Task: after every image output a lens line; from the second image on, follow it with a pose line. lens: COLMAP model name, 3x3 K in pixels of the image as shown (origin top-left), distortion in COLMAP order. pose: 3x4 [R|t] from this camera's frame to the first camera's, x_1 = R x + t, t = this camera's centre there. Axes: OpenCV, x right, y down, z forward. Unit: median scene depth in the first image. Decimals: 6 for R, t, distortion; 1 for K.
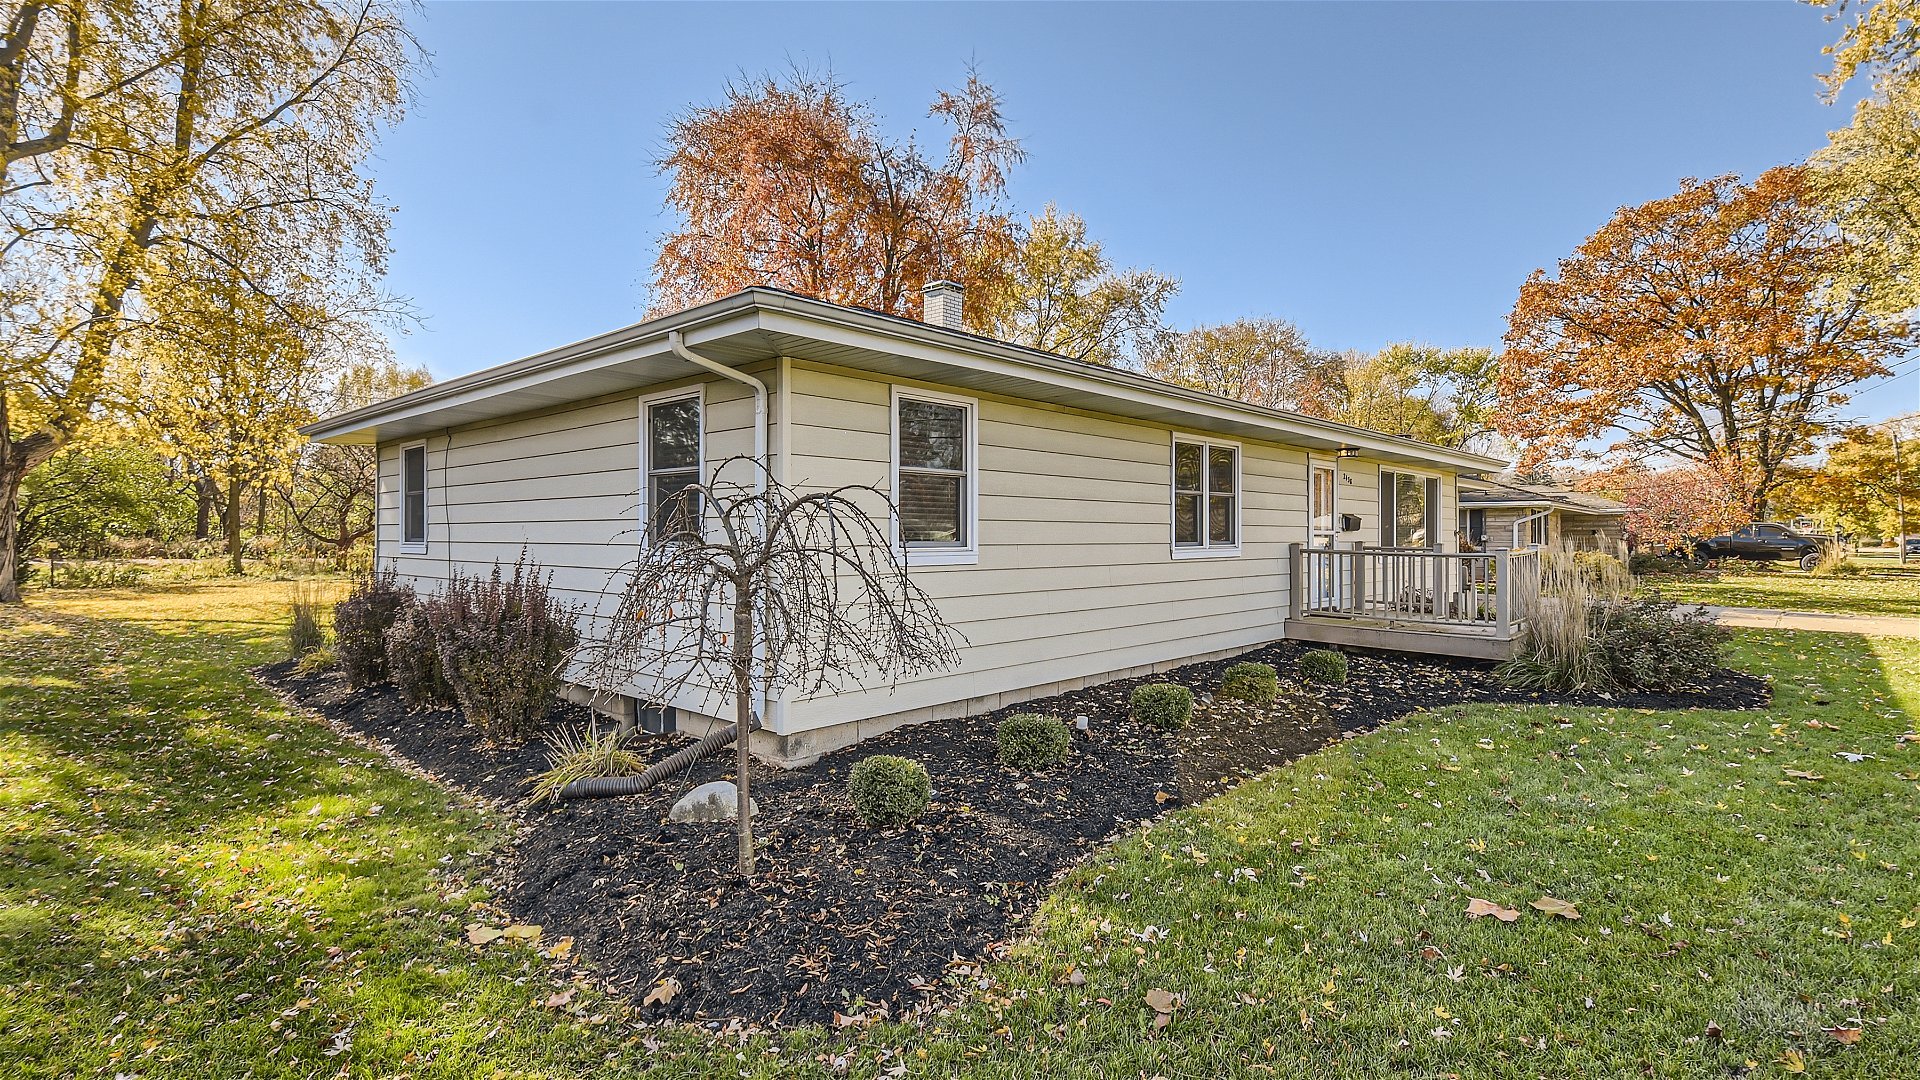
lens RADIAL K [[976.2, 0, 1027.1], [0, 976.2, 530.6], [0, 0, 1]] dist [0.045828, -0.029524]
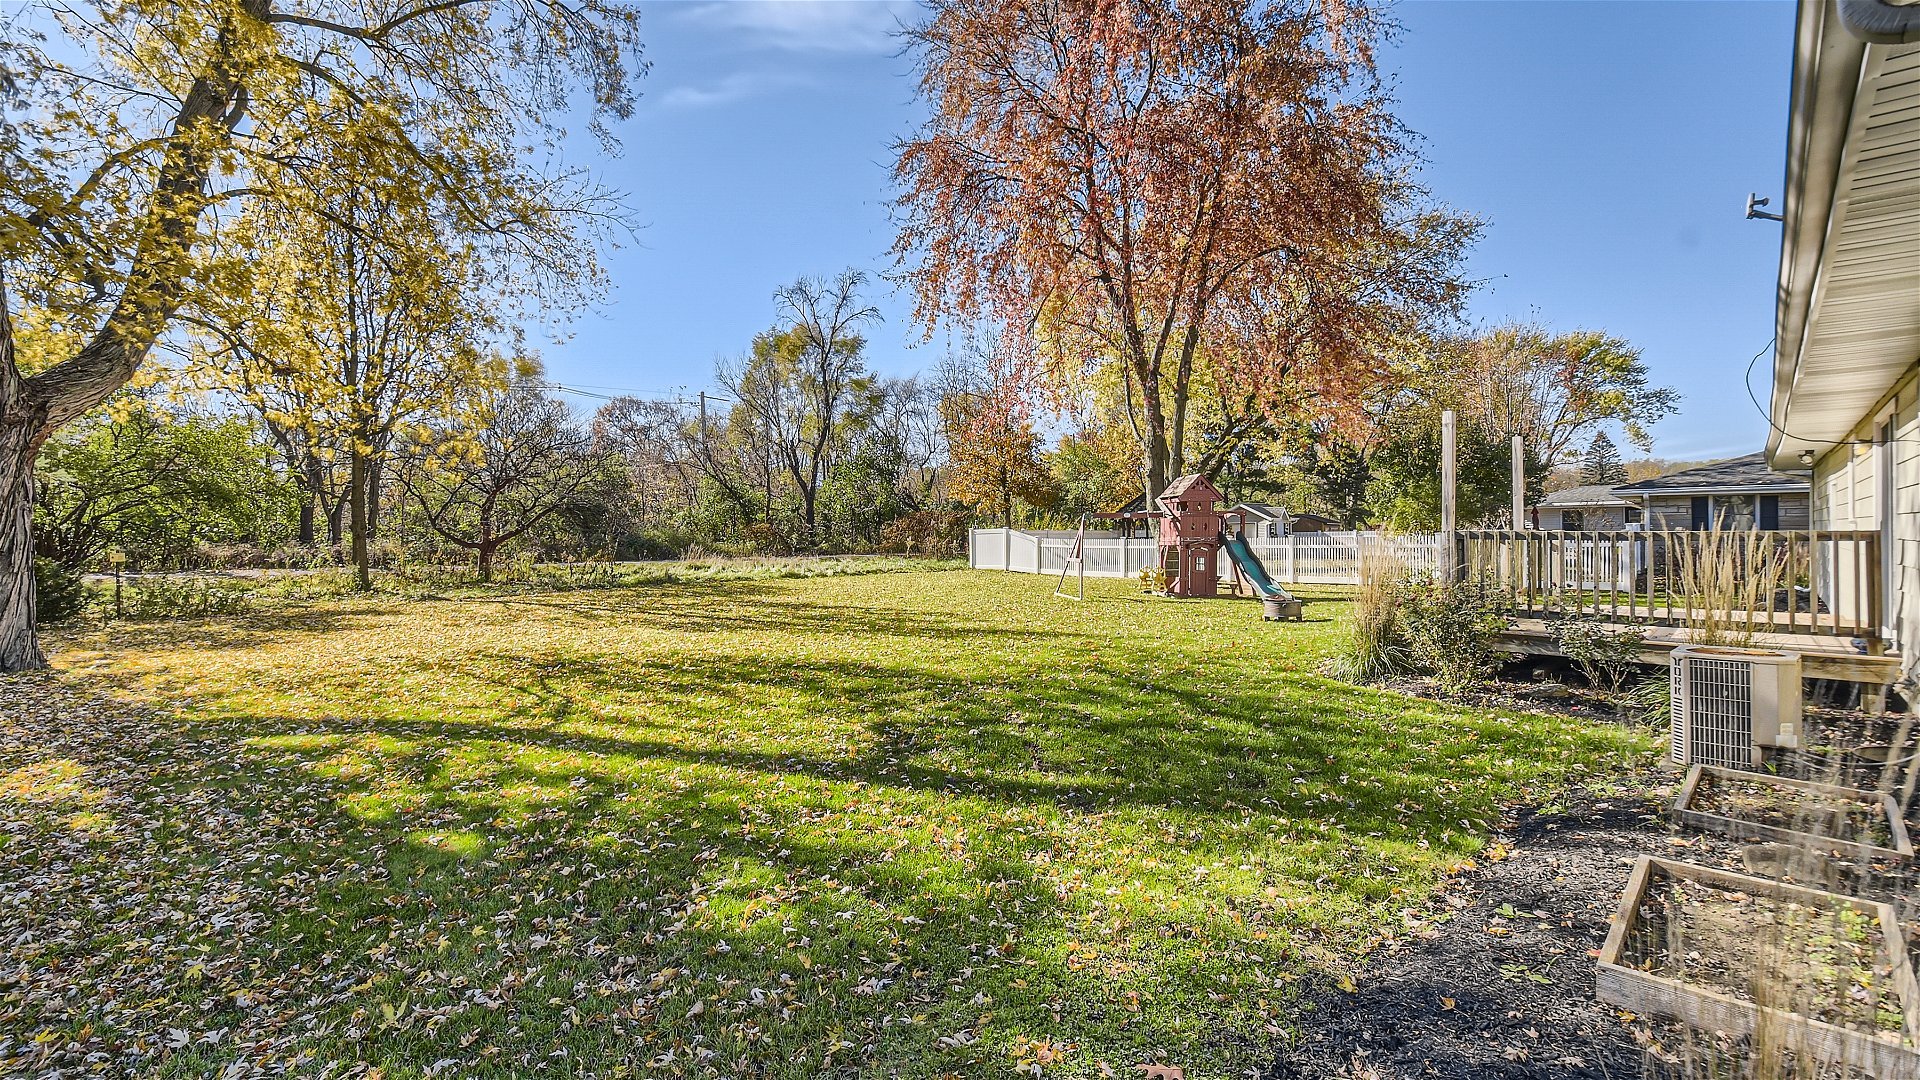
lens RADIAL K [[850.7, 0, 933.0], [0, 850.7, 529.5], [0, 0, 1]] dist [0.018881, -0.000717]
pose [[0.999239, -0.012994, -0.036790, -0.344940], [0.013175, 0.999902, 0.004697, -0.000115], [0.036725, -0.005178, 0.999312, 0.368786]]
